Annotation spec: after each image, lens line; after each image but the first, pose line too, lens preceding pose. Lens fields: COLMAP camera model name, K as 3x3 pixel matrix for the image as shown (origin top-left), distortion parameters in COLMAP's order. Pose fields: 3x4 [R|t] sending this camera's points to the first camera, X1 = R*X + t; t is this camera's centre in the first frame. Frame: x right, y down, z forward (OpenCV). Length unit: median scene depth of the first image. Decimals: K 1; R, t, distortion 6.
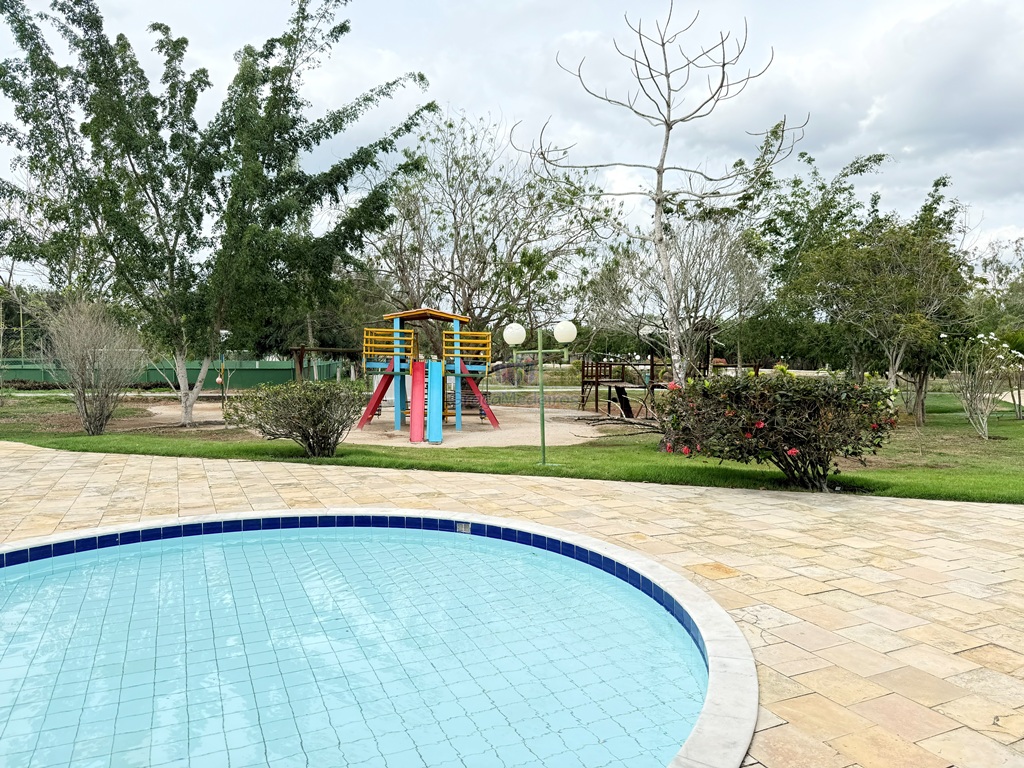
lens RADIAL K [[719.8, 0, 508.4], [0, 719.8, 406.5], [0, 0, 1]] dist [0.111145, -0.161511]
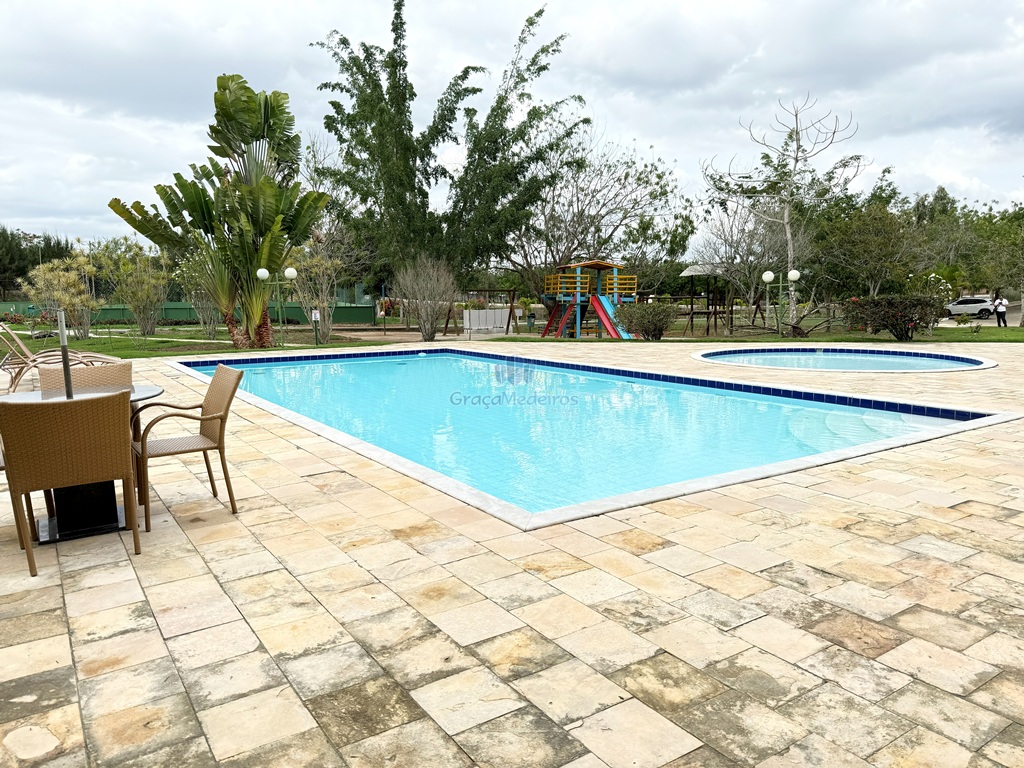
lens RADIAL K [[719.8, 0, 508.4], [0, 719.8, 406.5], [0, 0, 1]] dist [0.111145, -0.161511]
pose [[0.987310, -0.036313, 0.154600, -0.458602], [0.022822, 0.995844, 0.088165, 0.027654], [-0.157159, -0.083518, 0.984035, -0.429251]]
